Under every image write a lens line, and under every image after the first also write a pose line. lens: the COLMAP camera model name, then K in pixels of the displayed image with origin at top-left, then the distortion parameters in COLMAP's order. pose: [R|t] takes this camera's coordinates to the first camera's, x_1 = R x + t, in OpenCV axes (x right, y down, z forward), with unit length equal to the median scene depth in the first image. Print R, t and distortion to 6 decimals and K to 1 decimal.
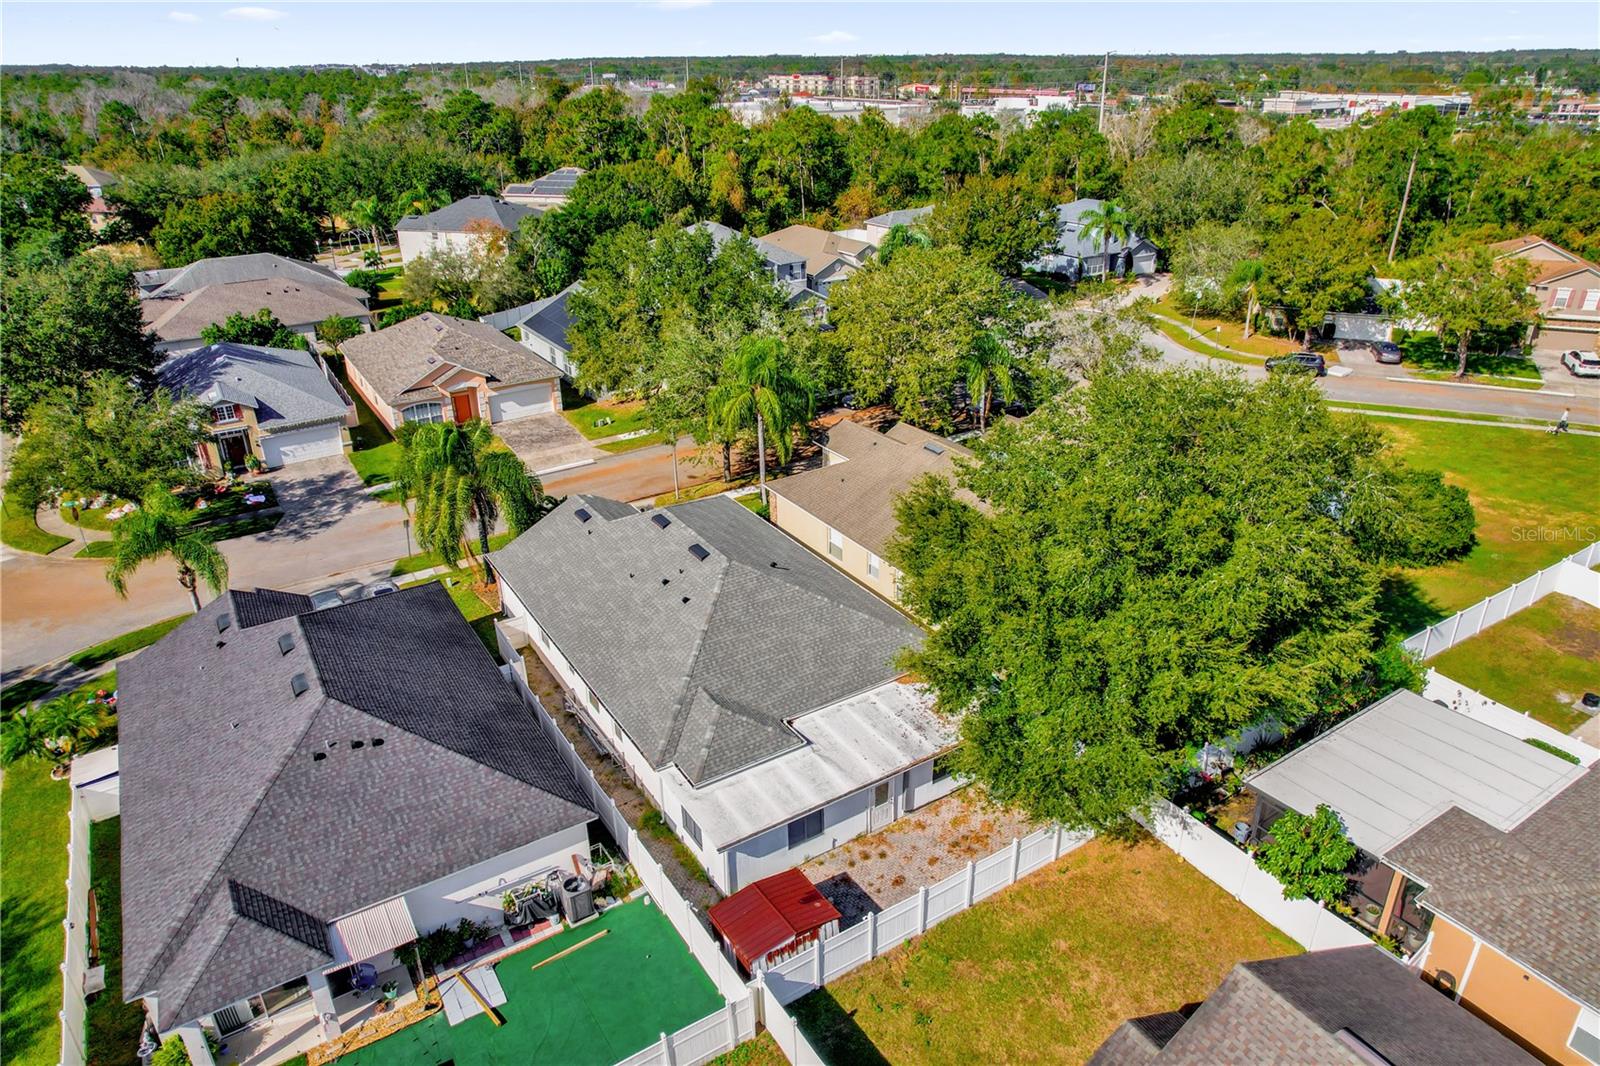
lens RADIAL K [[1021.0, 0, 797.9], [0, 1021.0, 521.5], [0, 0, 1]] dist [-0.064501, 0.059619]
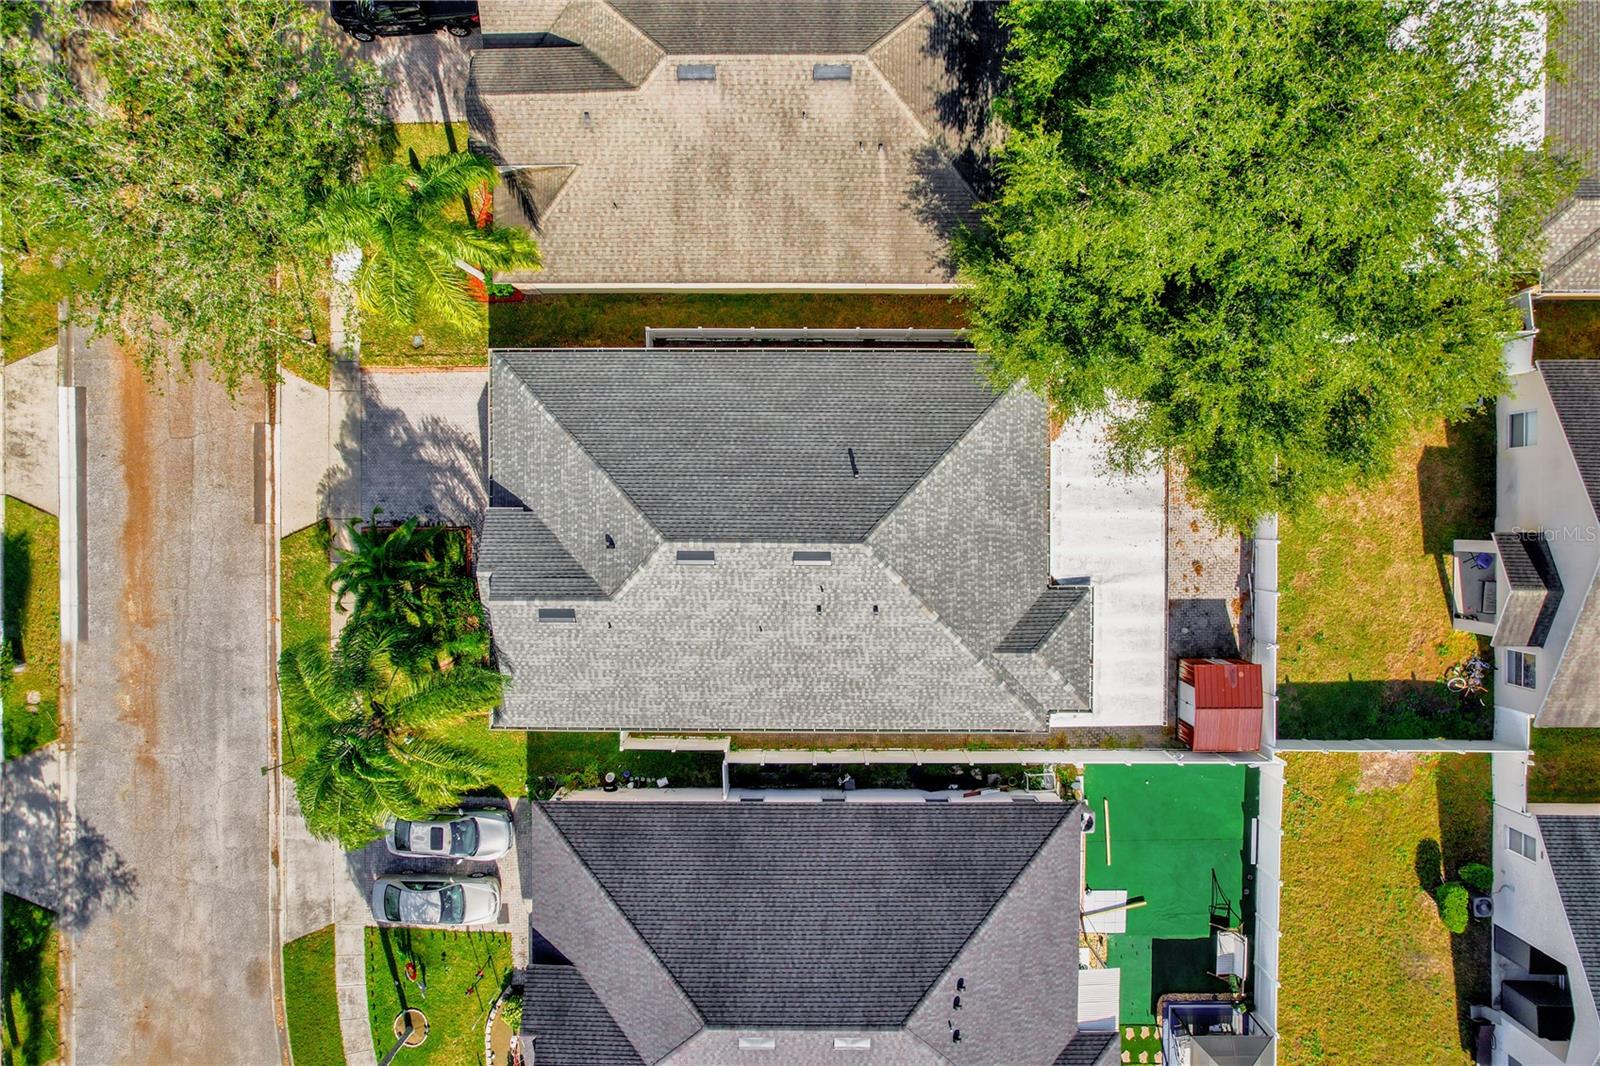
lens RADIAL K [[1021.0, 0, 807.8], [0, 1021.0, 532.0], [0, 0, 1]] dist [-0.057539, 0.048050]
pose [[0.535945, -0.844243, 0.004215, -0.054964], [0.344681, 0.223363, 0.911759, -0.436437], [-0.770687, -0.487199, 0.410705, 0.452921]]
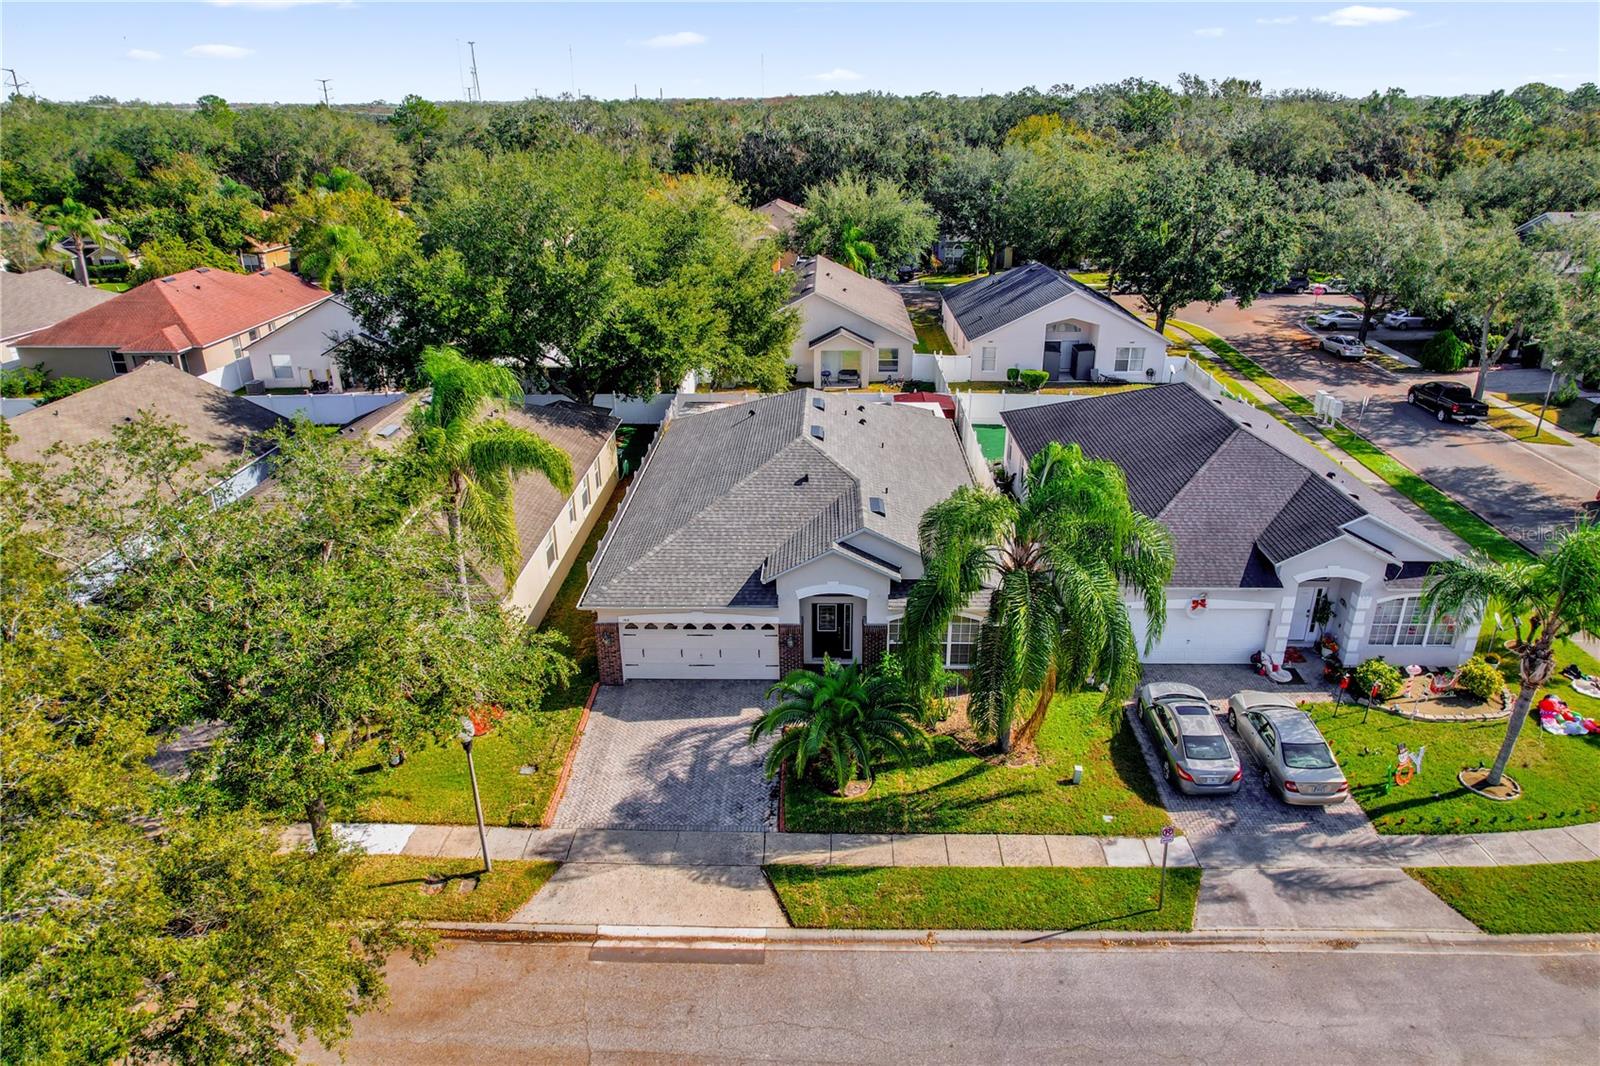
lens RADIAL K [[1021.0, 0, 807.8], [0, 1021.0, 532.0], [0, 0, 1]] dist [-0.057539, 0.048050]
pose [[-0.835741, -0.201507, 0.510816, -0.380842], [0.241220, 0.700958, 0.671171, -0.333483], [-0.493306, 0.684144, -0.537212, 1.028889]]
